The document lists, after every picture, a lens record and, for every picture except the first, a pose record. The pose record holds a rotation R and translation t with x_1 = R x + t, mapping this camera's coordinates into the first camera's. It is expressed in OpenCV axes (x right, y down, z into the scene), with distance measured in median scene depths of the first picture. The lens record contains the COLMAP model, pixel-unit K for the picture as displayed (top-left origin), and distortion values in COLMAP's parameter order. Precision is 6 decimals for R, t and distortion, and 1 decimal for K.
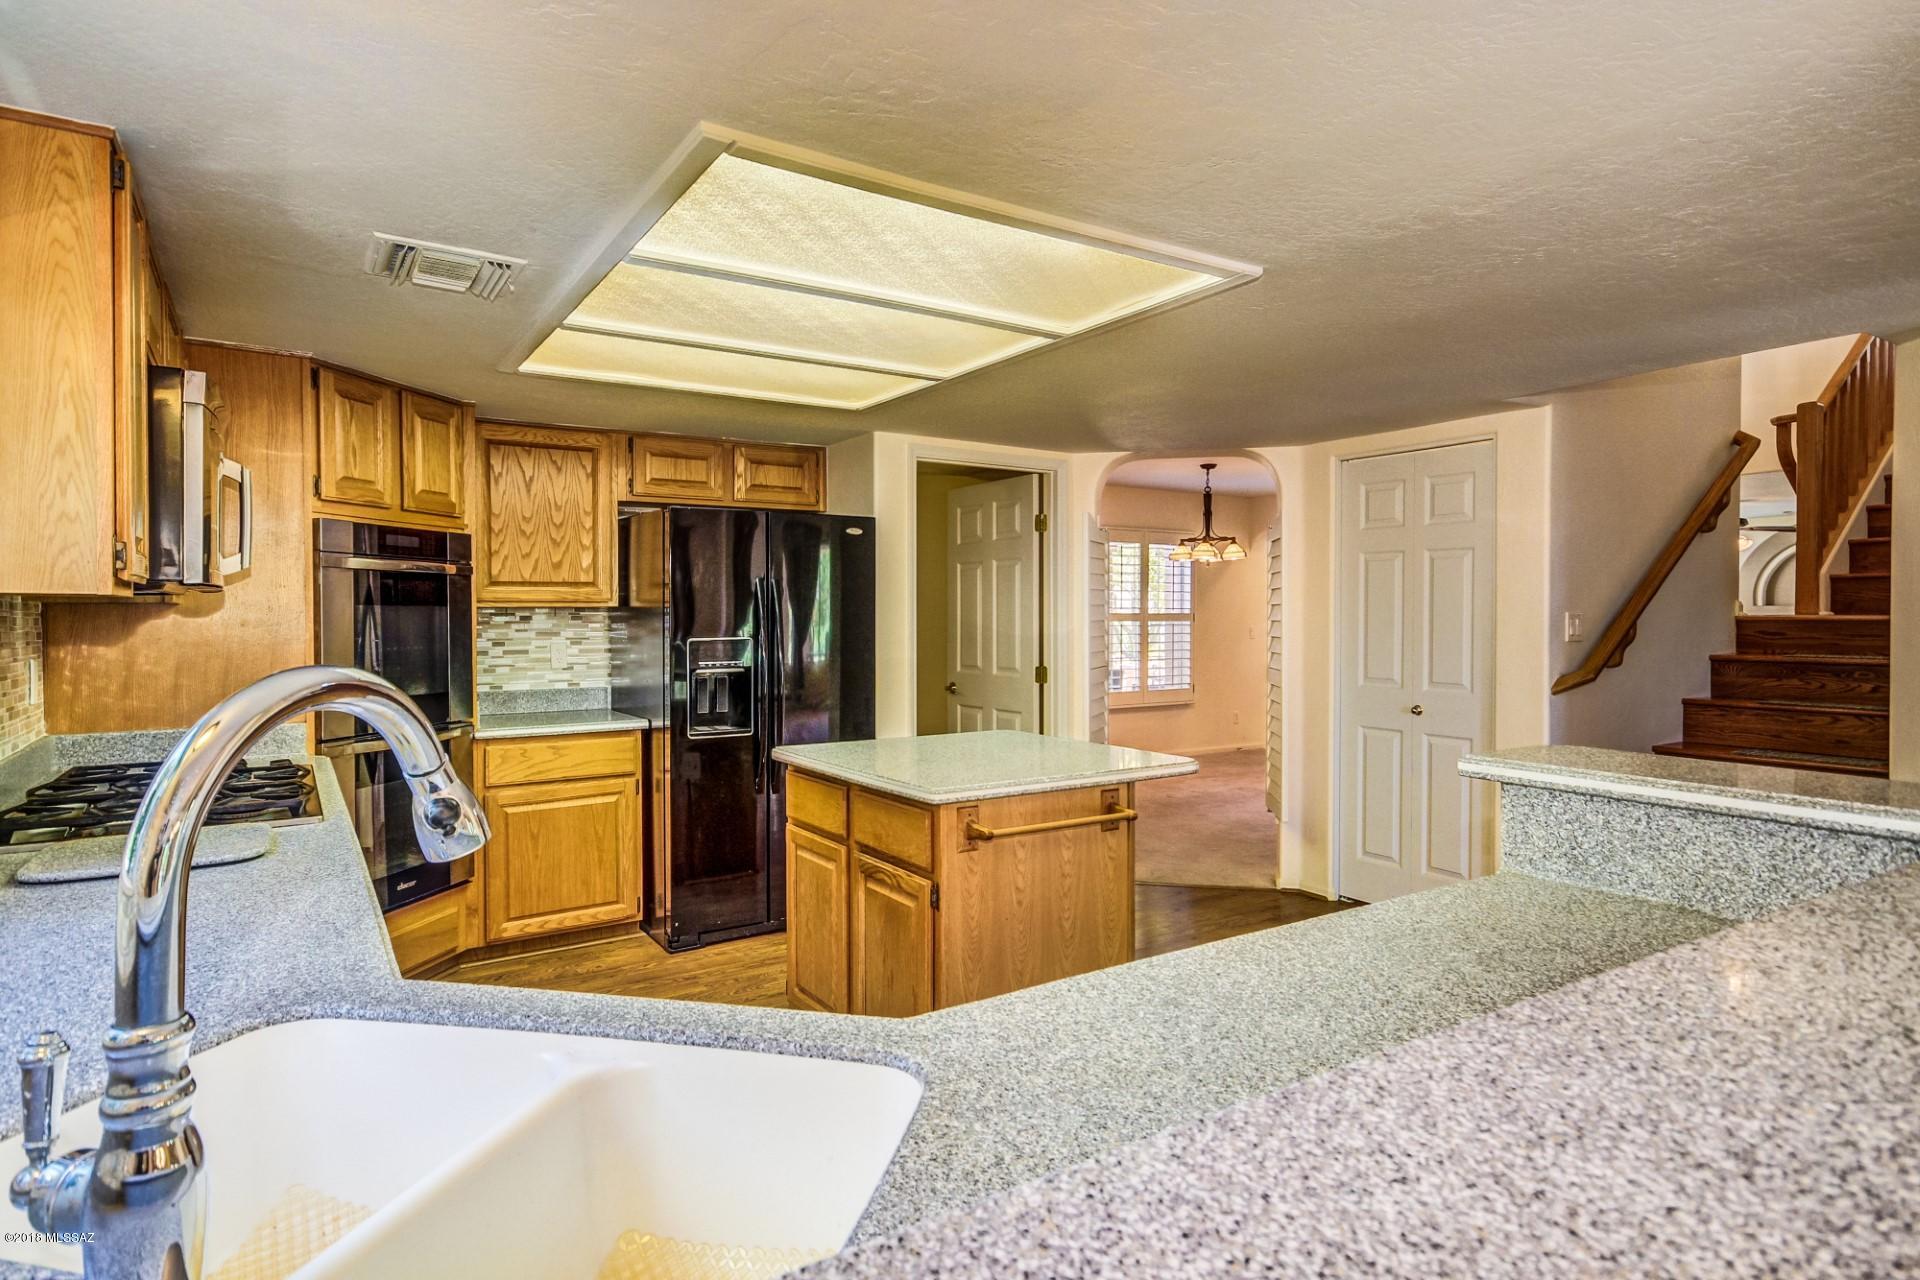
lens RADIAL K [[1026.3, 0, 952.5], [0, 1026.3, 617.1], [0, 0, 1]] dist [0.005362, -0.000231]
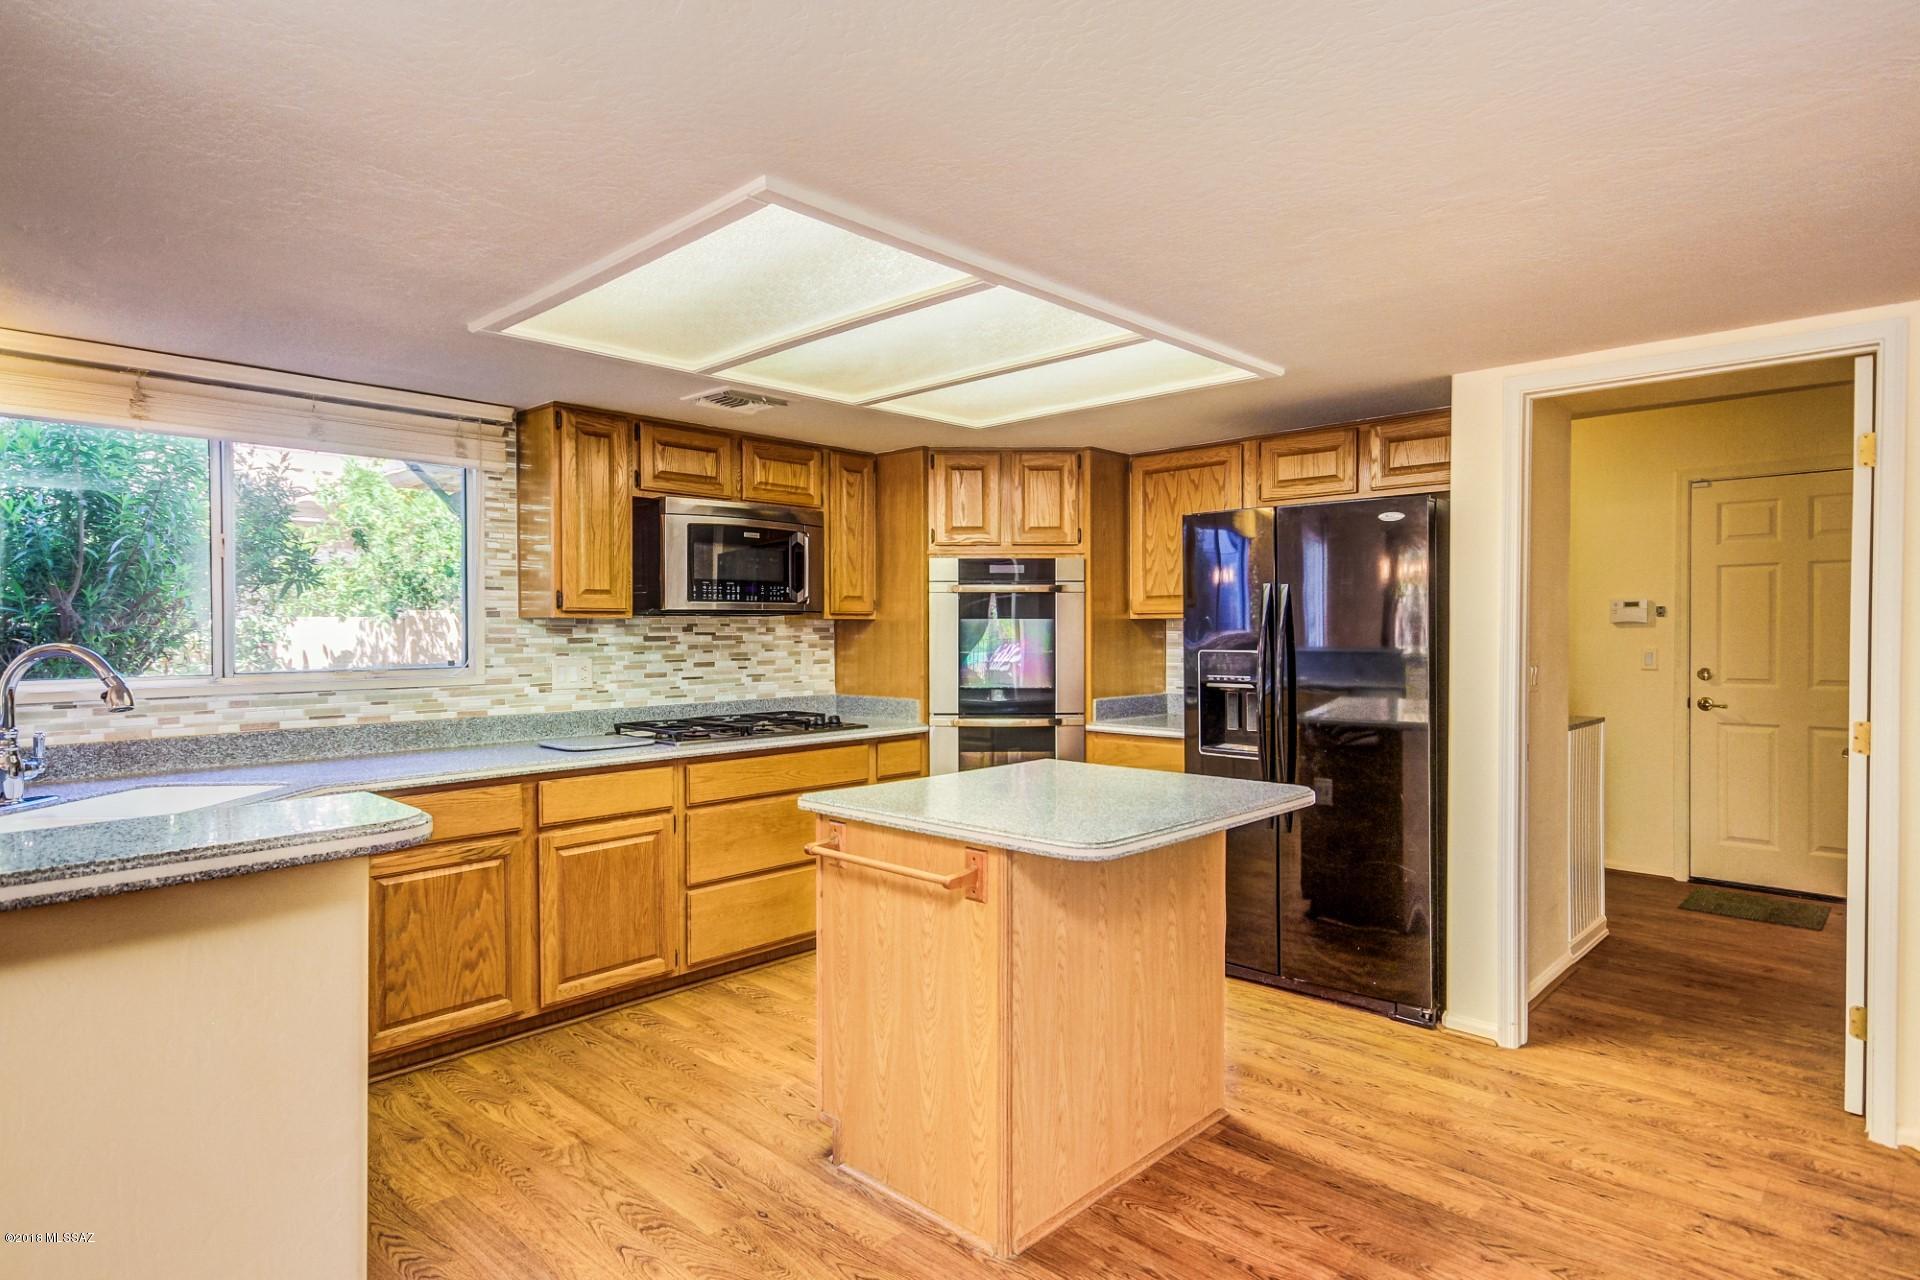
lens RADIAL K [[1049.8, 0, 963.6], [0, 1049.8, 632.3], [0, 0, 1]] dist [0.002024, -0.000712]
pose [[0.232725, 0.007754, -0.972512, 0.612025], [-0.001304, 0.999970, 0.007661, -0.003507], [0.972542, -0.000514, 0.232728, 0.524730]]
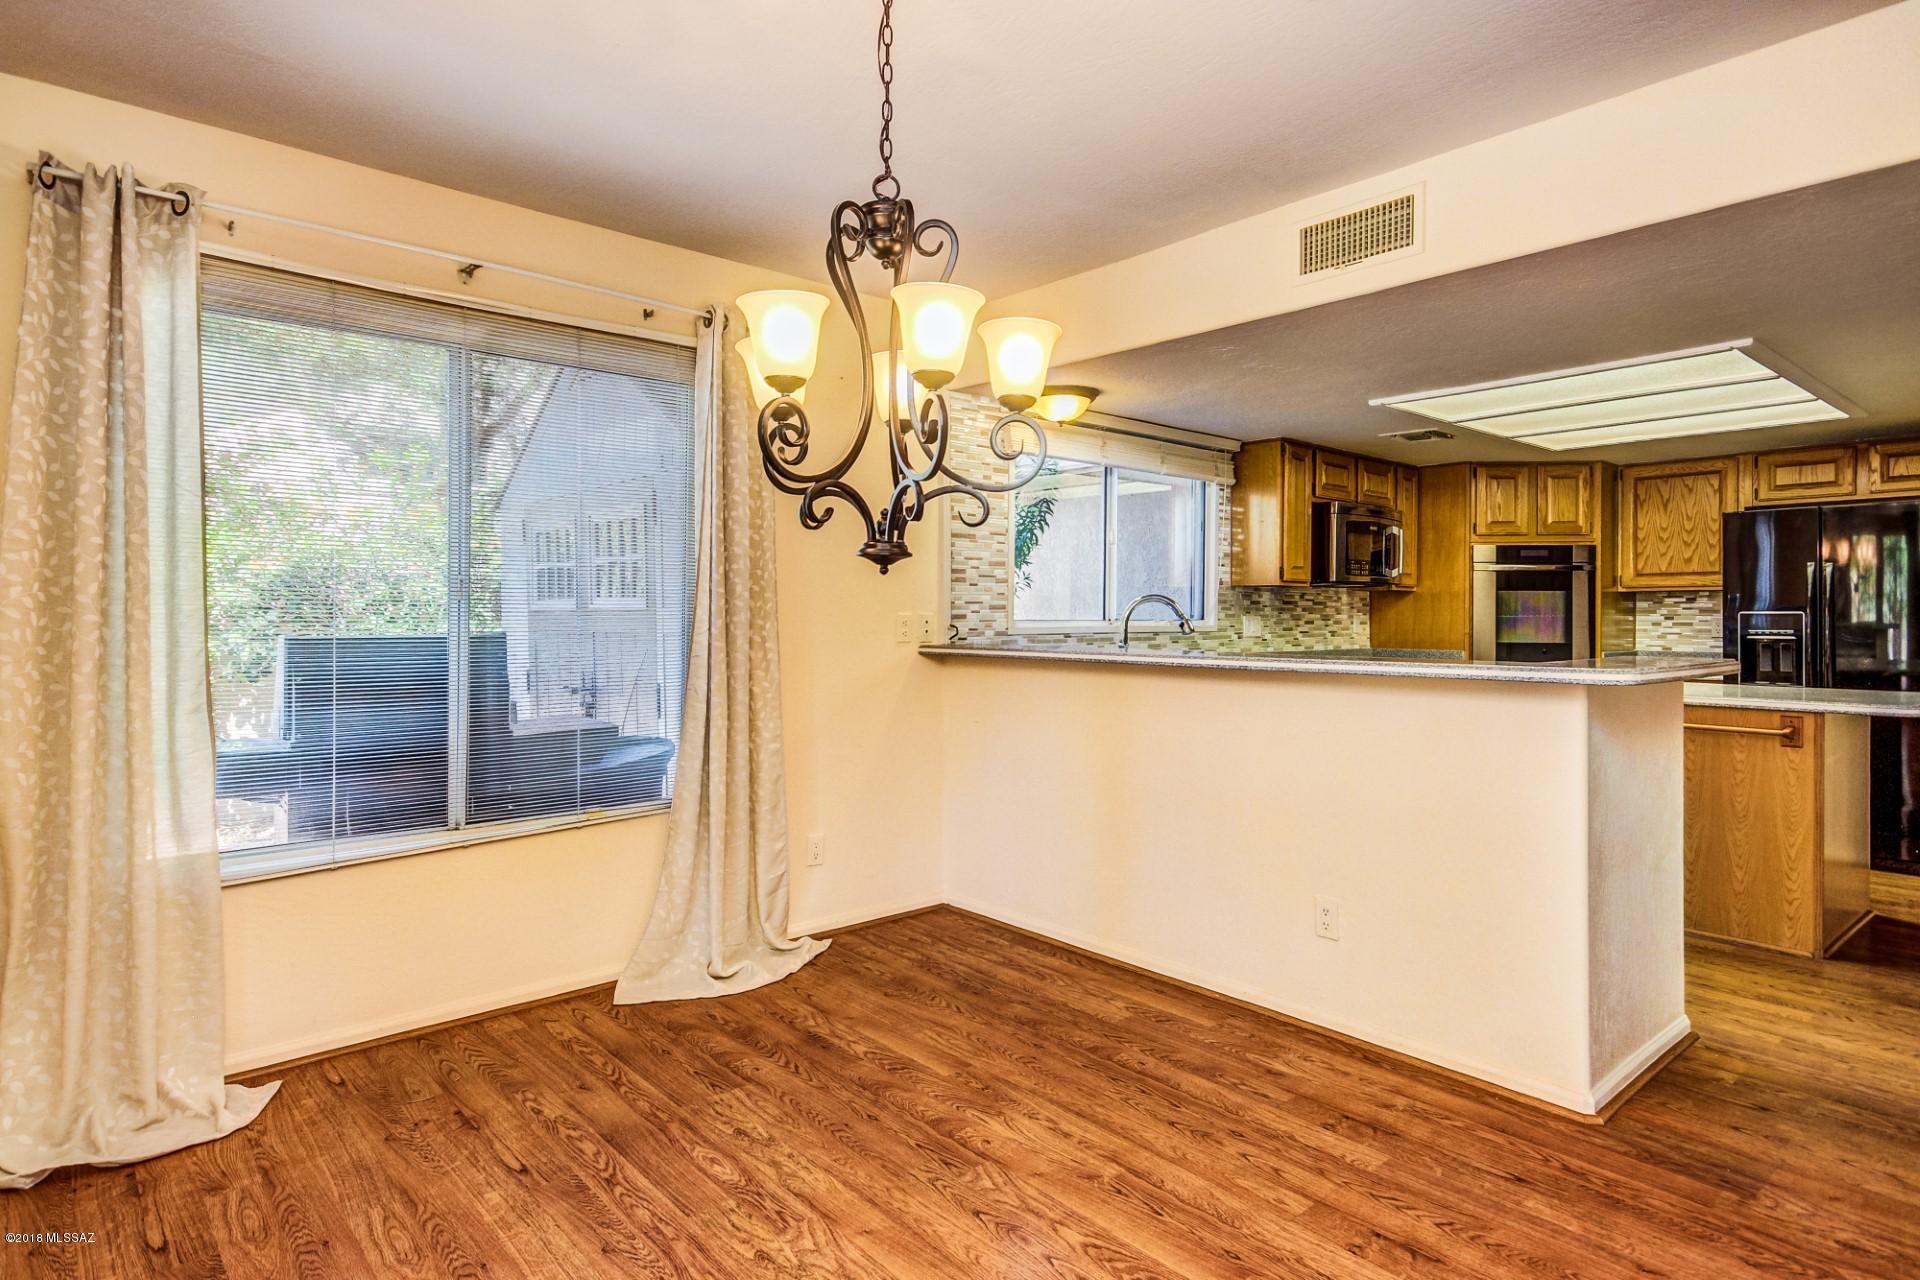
lens RADIAL K [[1026.3, 0, 952.5], [0, 1026.3, 617.1], [0, 0, 1]] dist [0.005362, -0.000231]
pose [[0.126973, 0.005348, -0.991892, 0.867405], [-0.007543, 0.999962, 0.004426, 0.027441], [0.991877, 0.006920, 0.127009, -0.154668]]
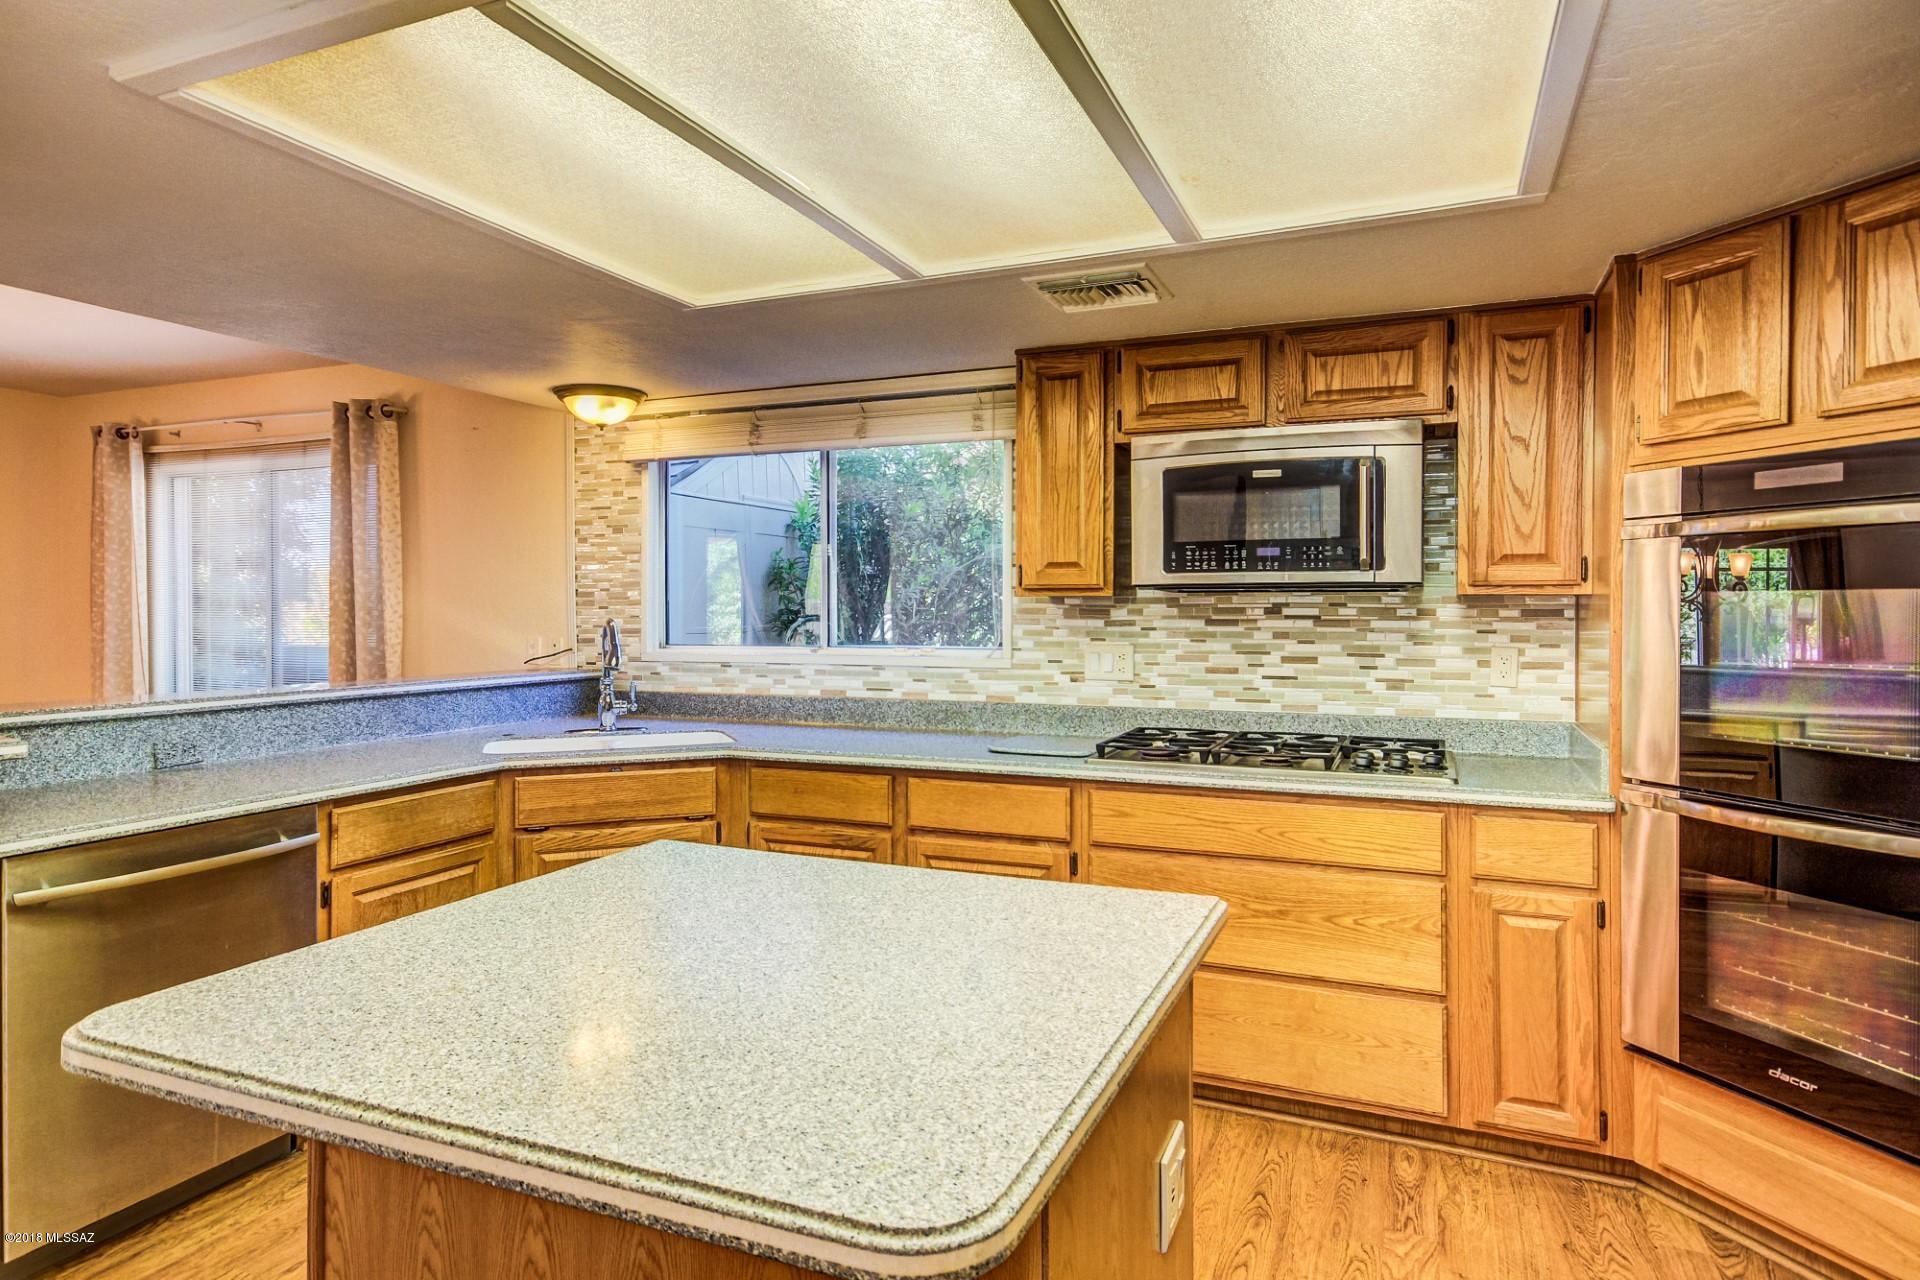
lens RADIAL K [[1038.0, 0, 970.7], [0, 1038.0, 607.8], [0, 0, 1]] dist [0.003963, 0.000523]
pose [[-0.822306, 0.001252, -0.569044, 0.142860], [0.000087, 0.999998, 0.002074, -0.001875], [0.569045, 0.001656, -0.822305, 1.000266]]
